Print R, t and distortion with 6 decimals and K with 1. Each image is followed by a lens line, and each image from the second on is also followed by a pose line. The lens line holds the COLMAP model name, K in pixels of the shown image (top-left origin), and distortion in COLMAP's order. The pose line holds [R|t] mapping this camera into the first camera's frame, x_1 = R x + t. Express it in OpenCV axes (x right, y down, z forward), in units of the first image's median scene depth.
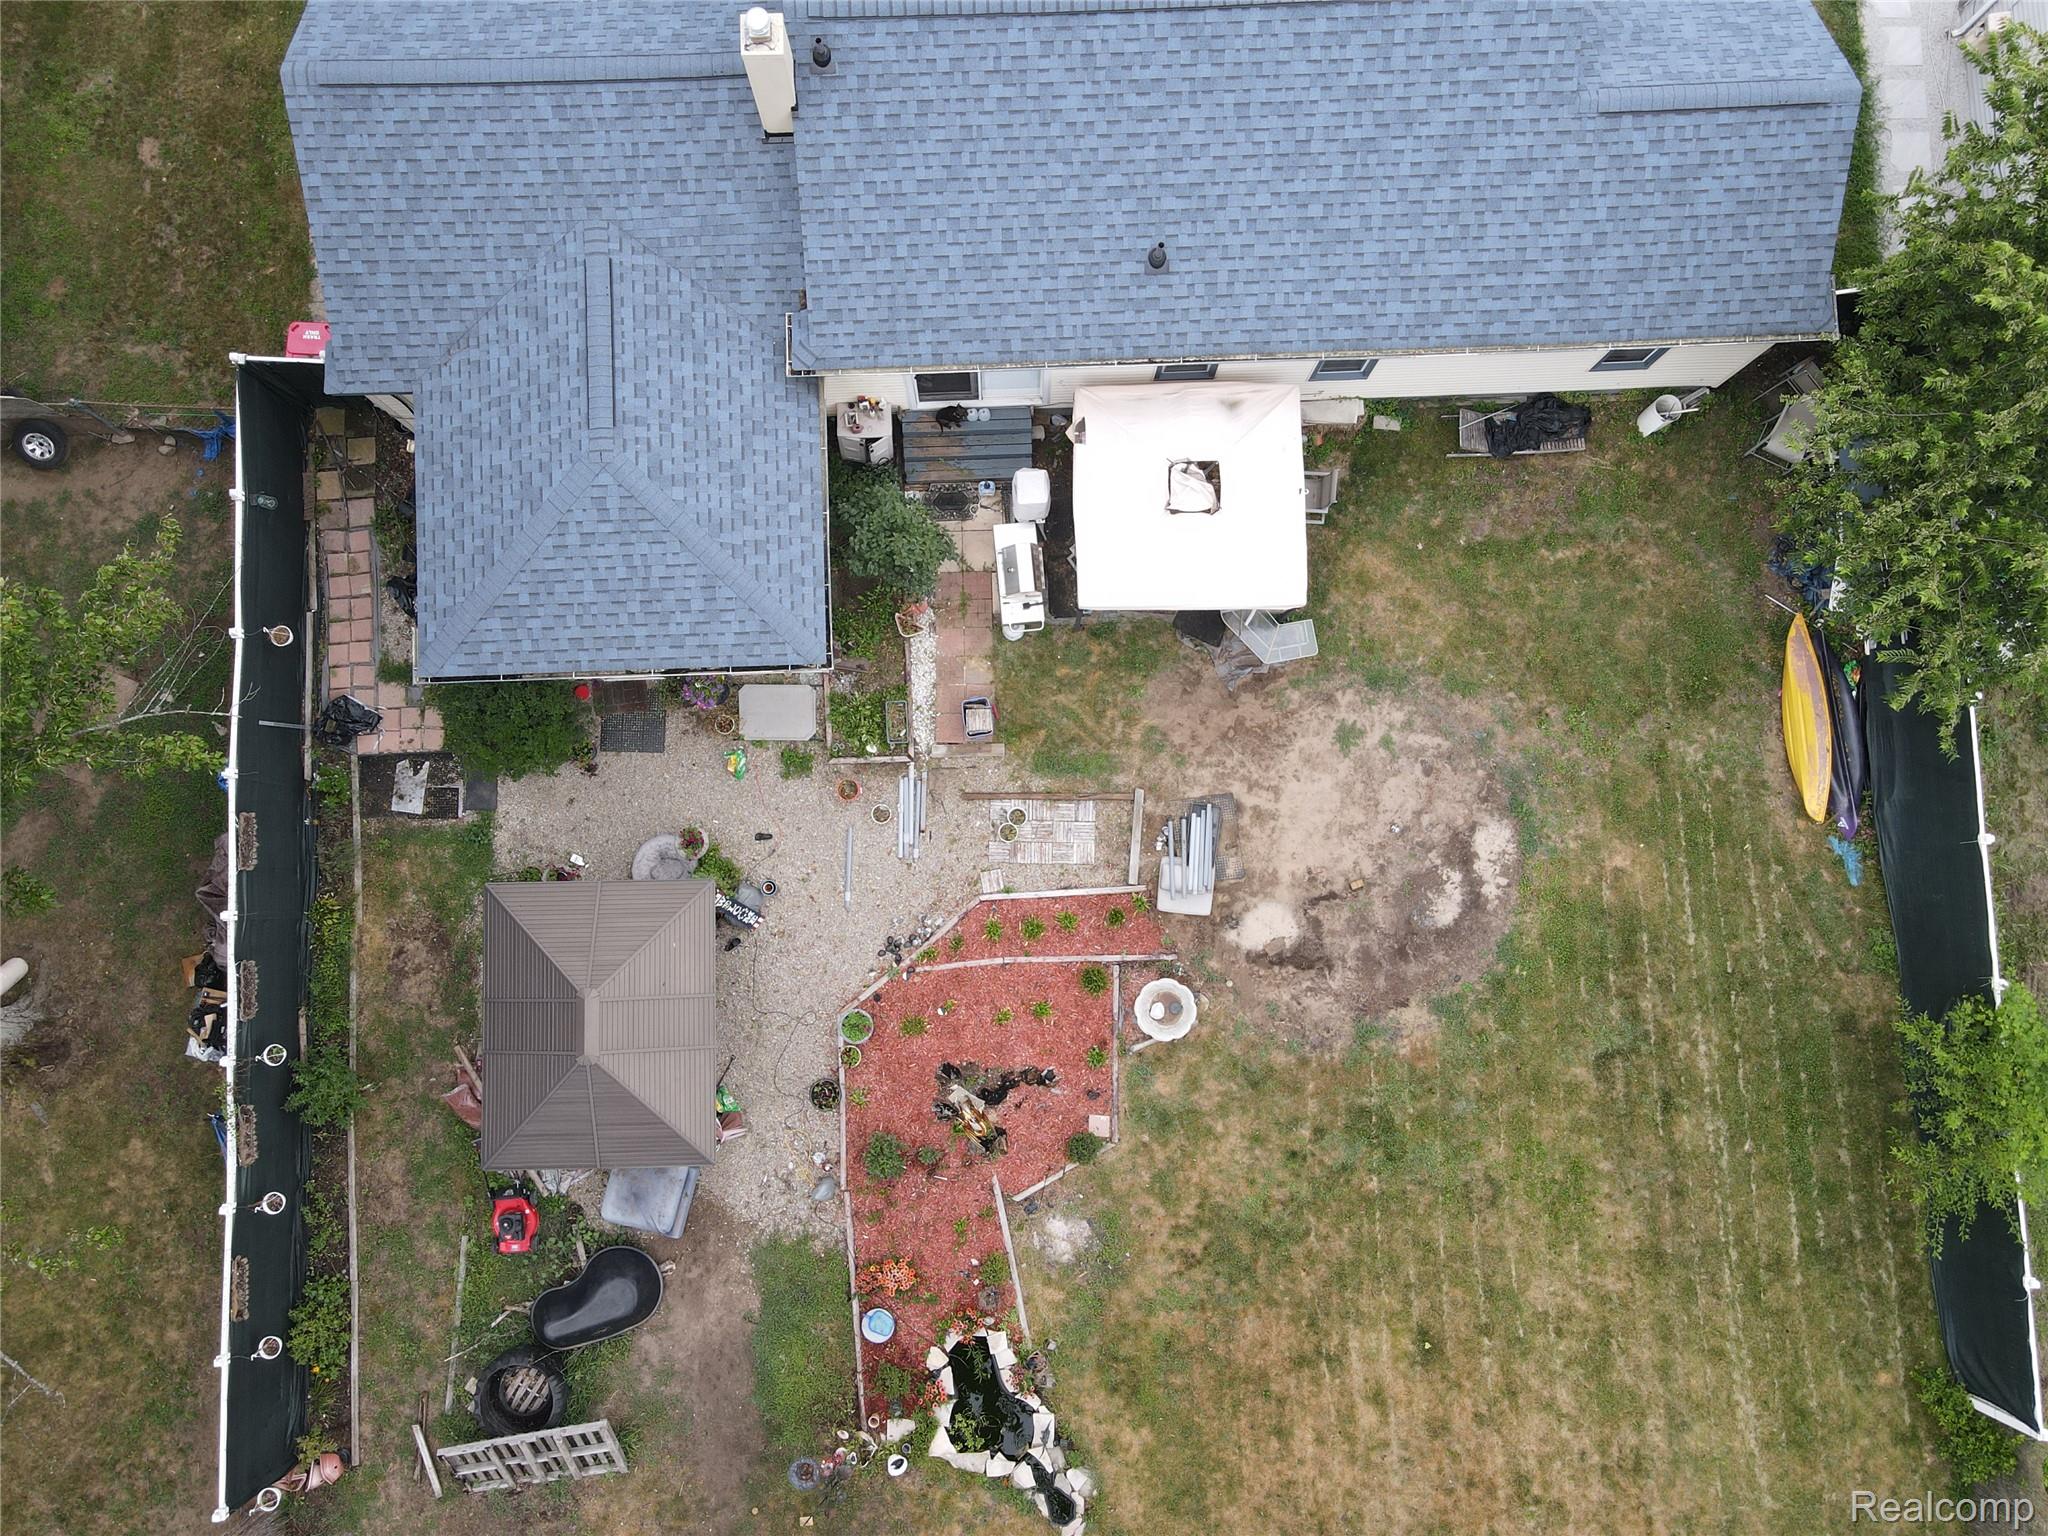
lens RADIAL K [[1508.7, 0, 1007.0], [0, 1508.7, 767.6], [0, 0, 1]] dist [-0.001230, 0.028542]
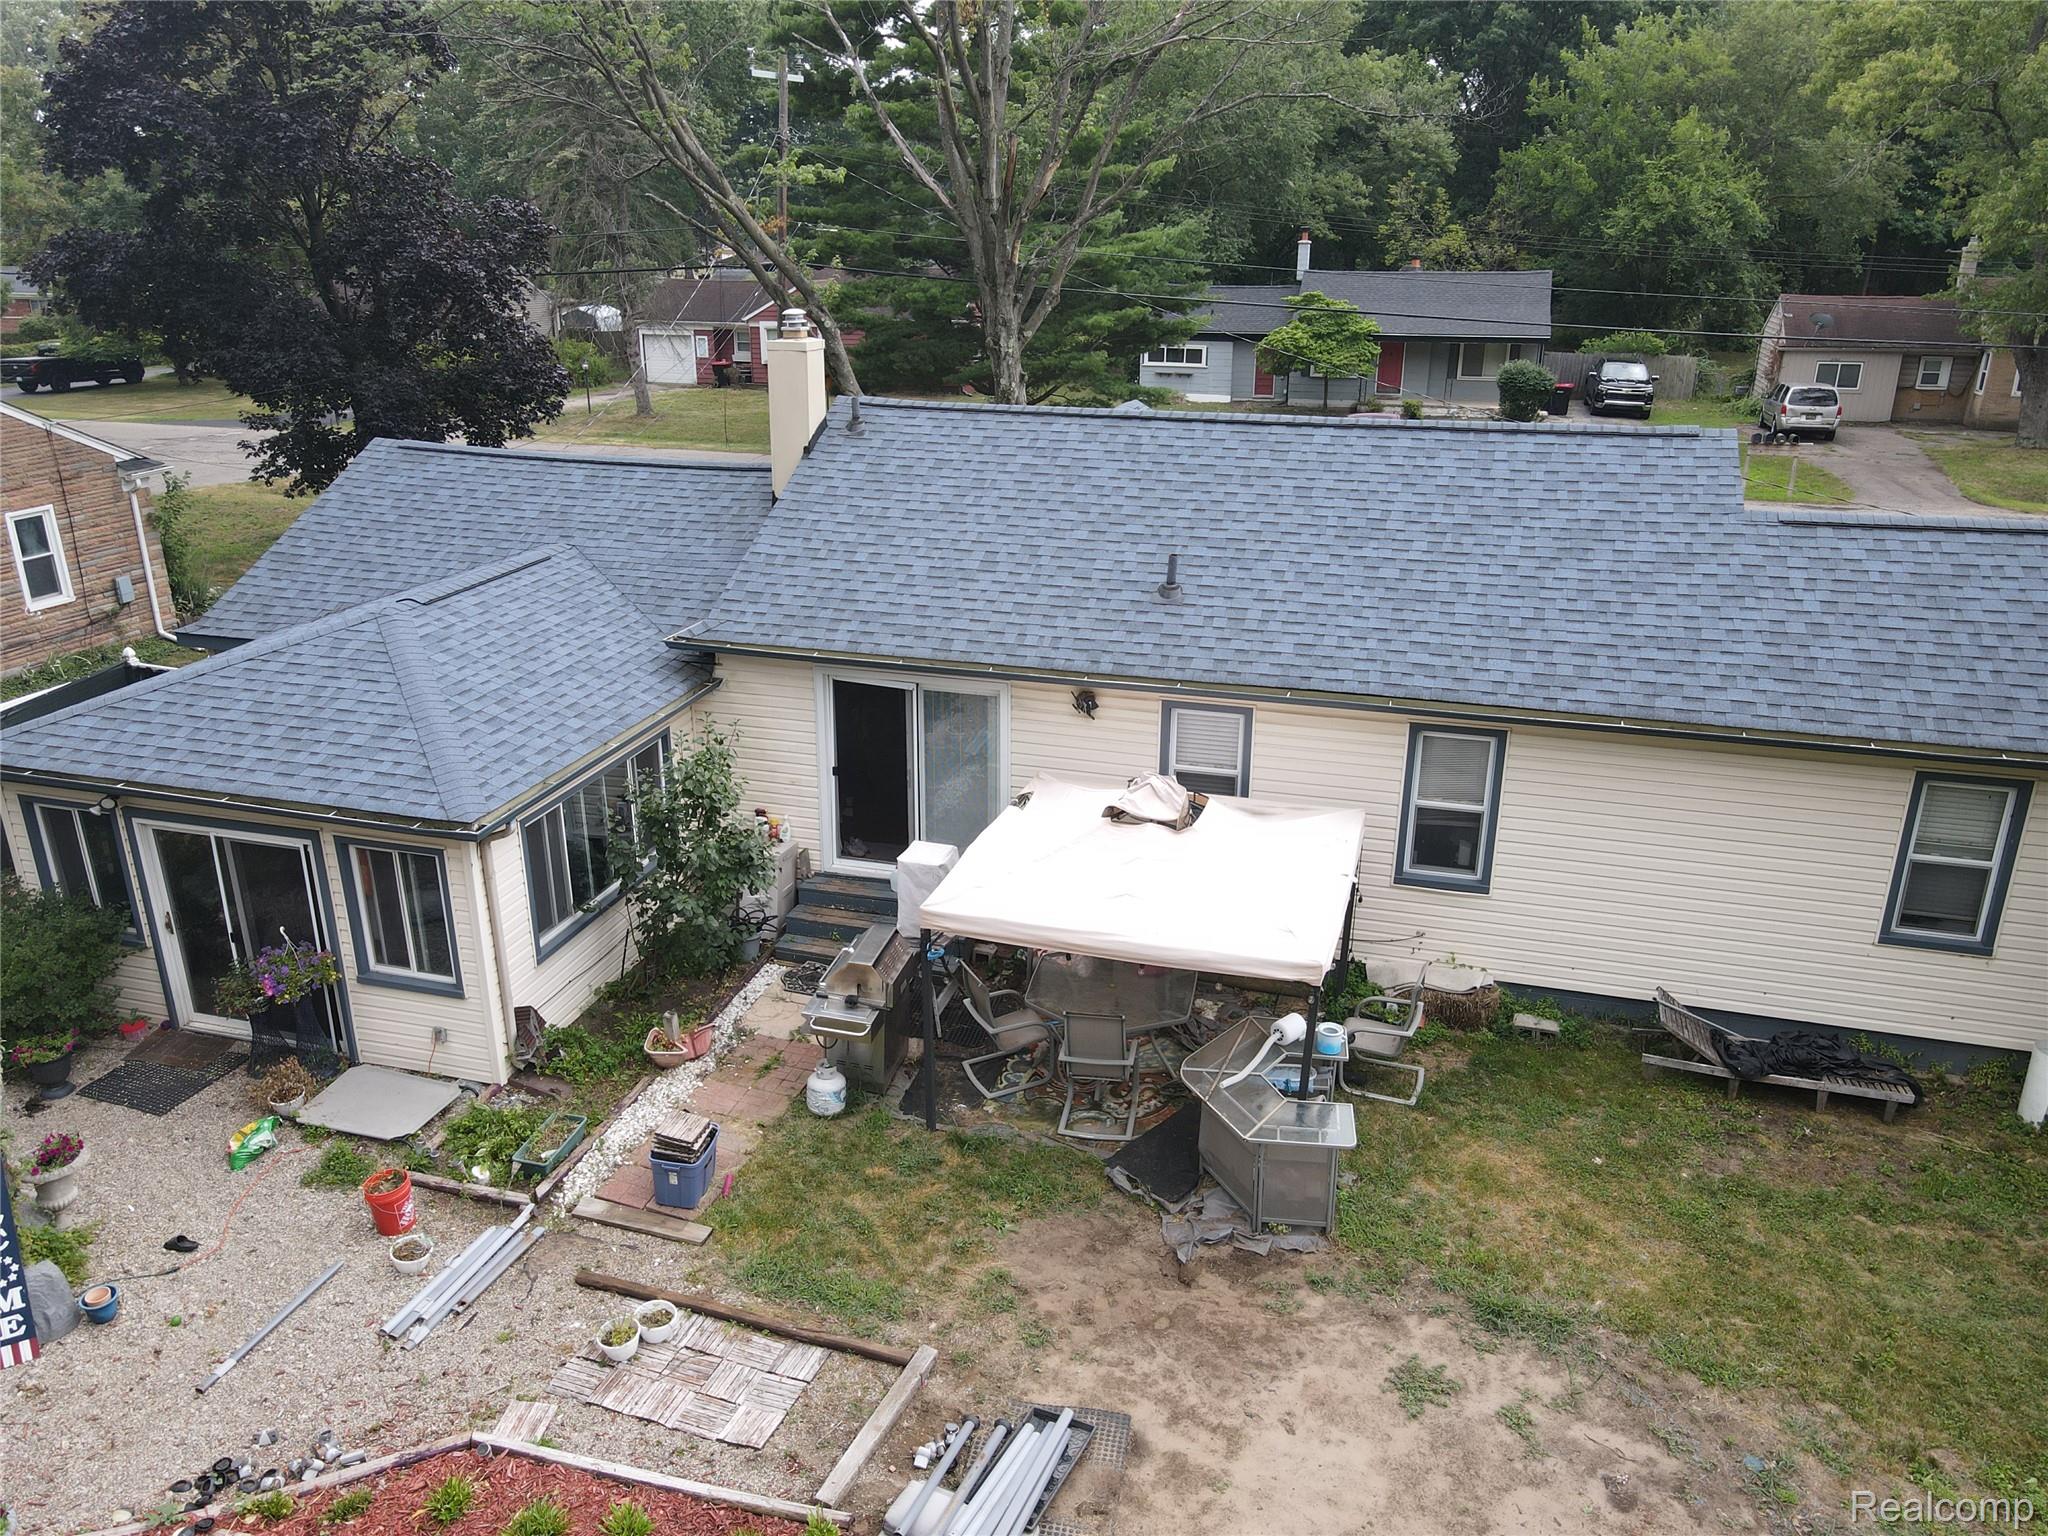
lens RADIAL K [[1508.7, 0, 1007.0], [0, 1508.7, 767.6], [0, 0, 1]] dist [-0.001230, 0.028542]
pose [[0.946977, 0.117967, -0.298861, 0.226983], [-0.320526, 0.411404, -0.853235, 0.322995], [0.022299, 0.903787, 0.427402, 0.666199]]
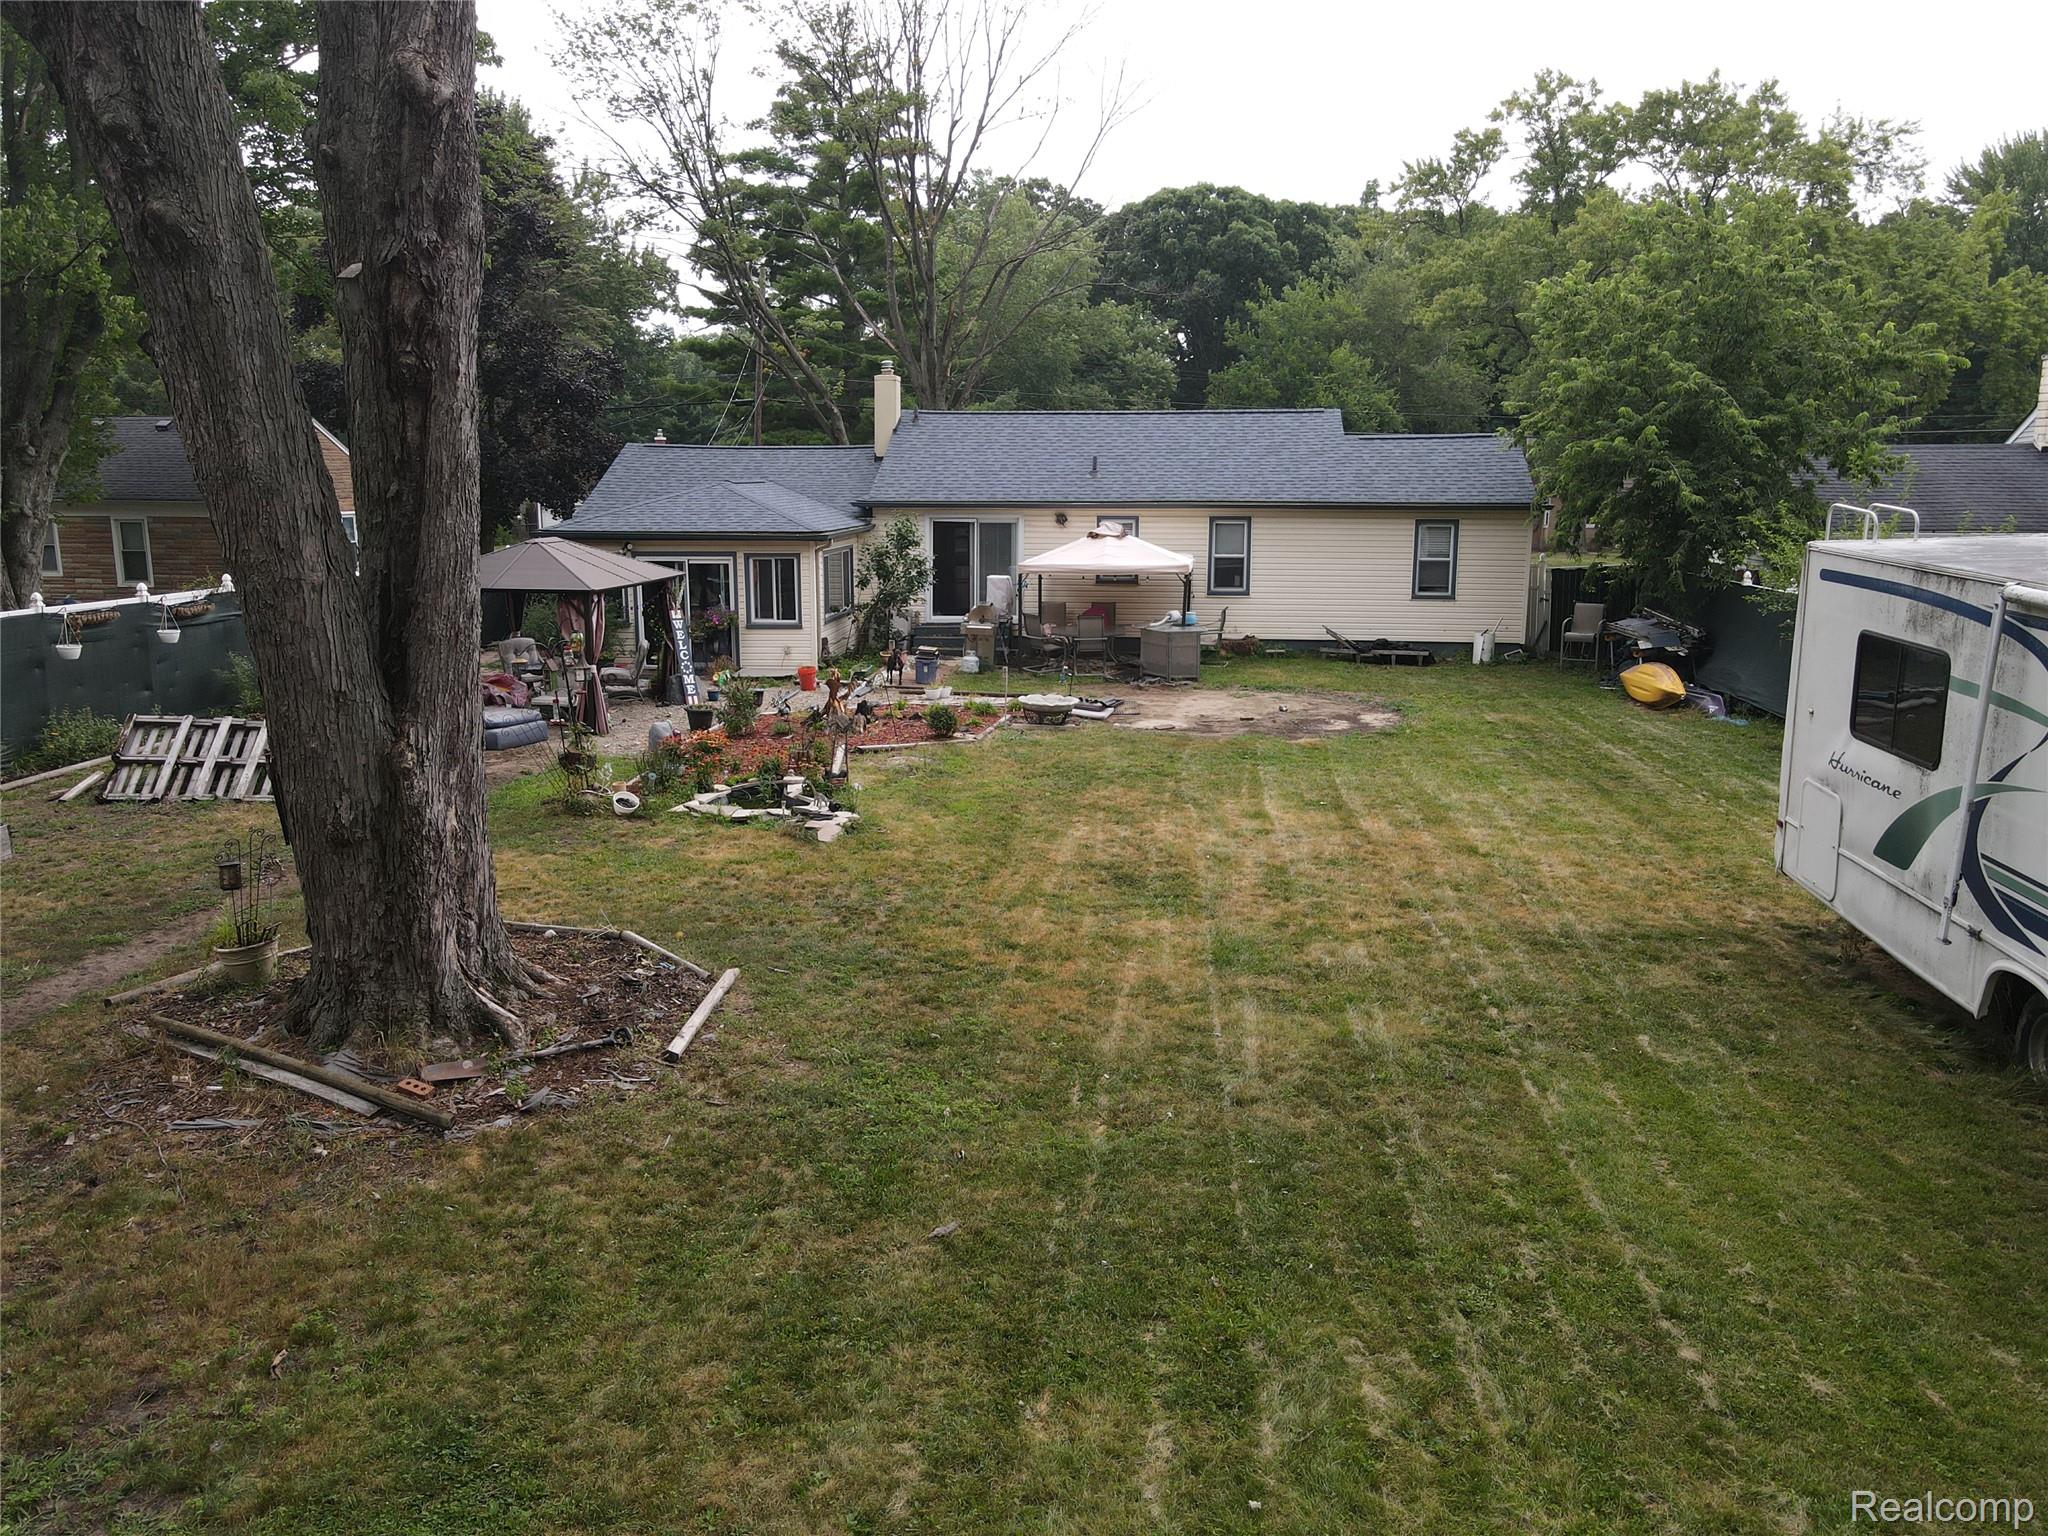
lens RADIAL K [[1472.8, 0, 1024.0], [0, 1472.8, 768.0], [0, 0, 1]] dist [0.060452, 0.001888]
pose [[0.988986, 0.034780, -0.143862, 0.231073], [-0.147794, 0.284194, -0.947307, 1.096522], [0.007938, 0.958136, 0.286204, 0.748897]]
